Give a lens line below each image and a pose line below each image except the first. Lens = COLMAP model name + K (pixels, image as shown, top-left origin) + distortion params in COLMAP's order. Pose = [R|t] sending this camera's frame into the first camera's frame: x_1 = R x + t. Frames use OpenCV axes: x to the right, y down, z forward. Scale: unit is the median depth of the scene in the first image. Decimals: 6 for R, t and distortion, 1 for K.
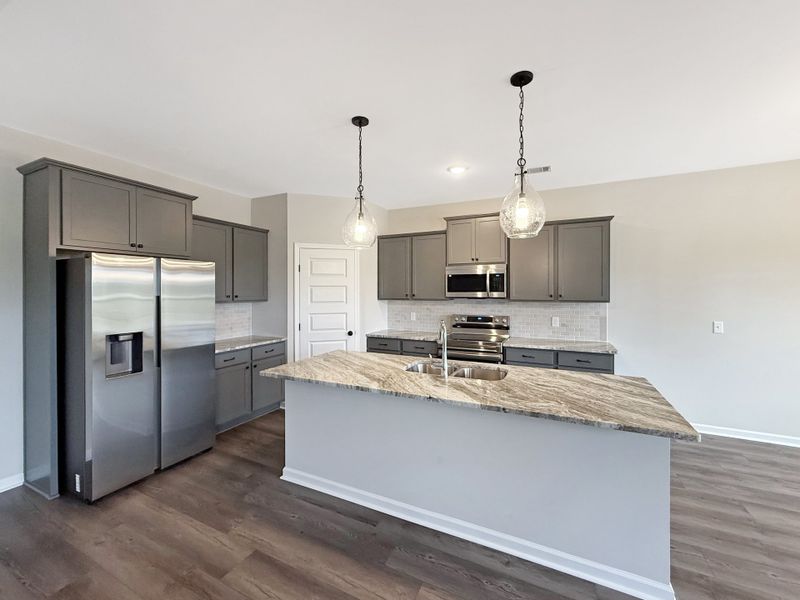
lens RADIAL K [[322.5, 0, 401.8], [0, 322.5, 297.2], [0, 0, 1]] dist [-0.000562, -0.000057]
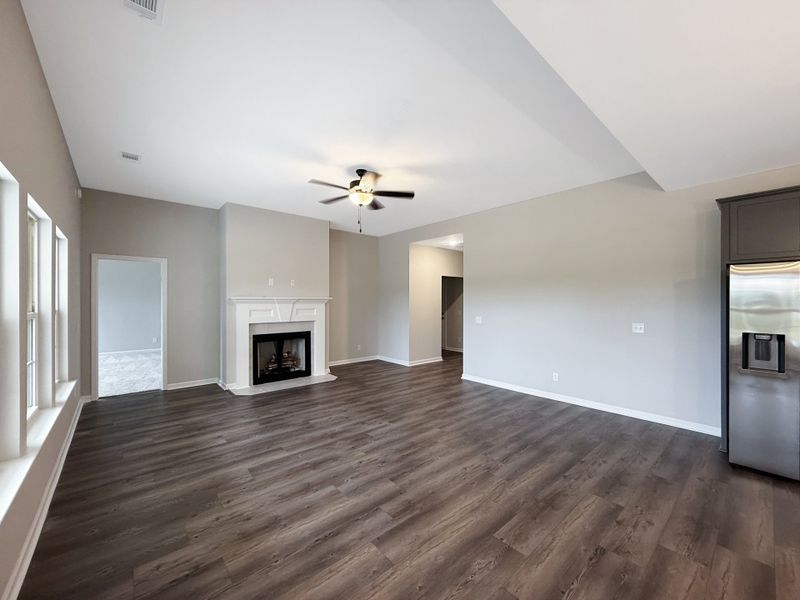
lens RADIAL K [[322.5, 0, 401.8], [0, 322.5, 297.2], [0, 0, 1]] dist [-0.000562, -0.000057]
pose [[-0.378723, -0.010078, -0.925455, 0.396100], [-0.023988, 0.999712, -0.001071, 0.011564], [0.925199, 0.021794, -0.378855, 0.160586]]
